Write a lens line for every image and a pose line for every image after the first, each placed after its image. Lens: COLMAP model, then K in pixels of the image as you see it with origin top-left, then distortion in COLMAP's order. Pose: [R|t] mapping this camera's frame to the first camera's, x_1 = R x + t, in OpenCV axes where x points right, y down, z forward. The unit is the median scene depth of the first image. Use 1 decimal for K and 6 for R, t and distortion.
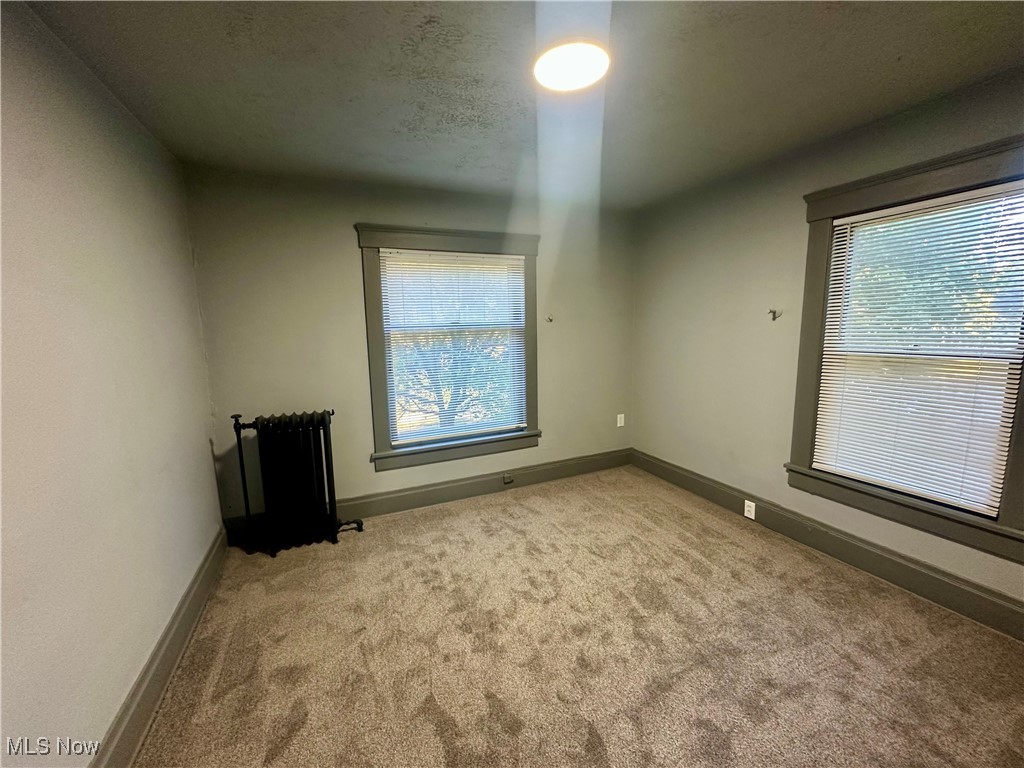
lens RADIAL K [[409.0, 0, 508.6], [0, 409.0, 383.2], [0, 0, 1]] dist [-0.004218, 0.000683]
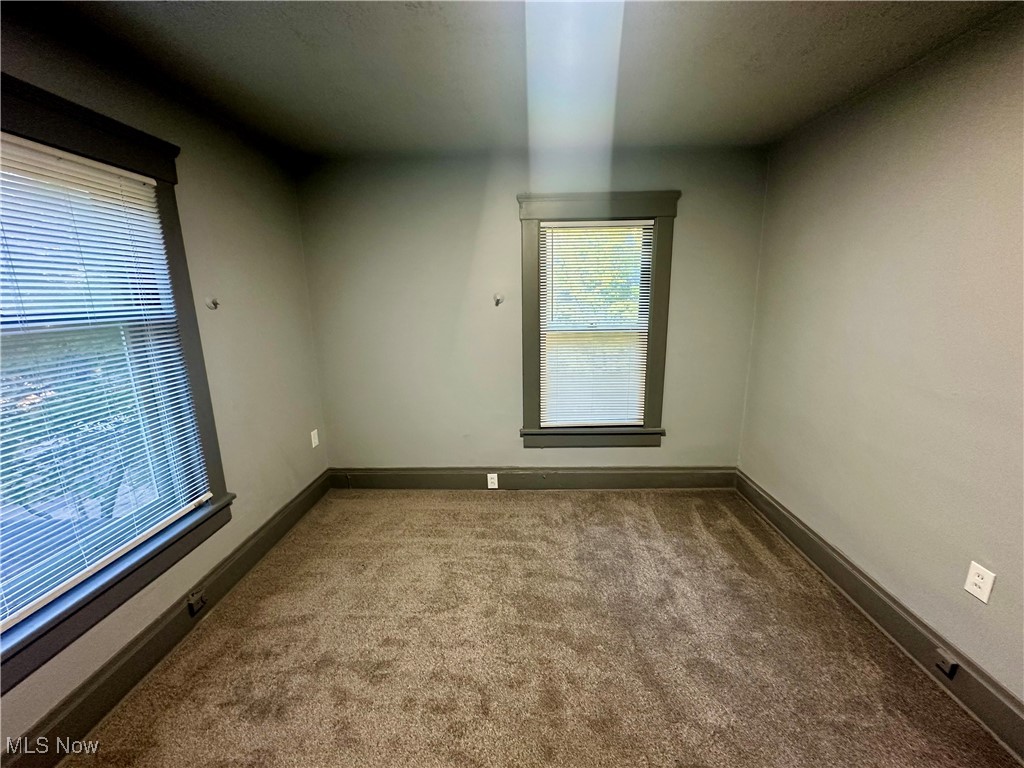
lens RADIAL K [[409.0, 0, 513.7], [0, 409.0, 383.3], [0, 0, 1]] dist [-0.004218, 0.000683]
pose [[0.423560, -0.170360, 0.889705, -0.339540], [0.135968, 0.982987, 0.123492, -0.080199], [-0.895606, 0.068665, 0.439517, 0.499774]]
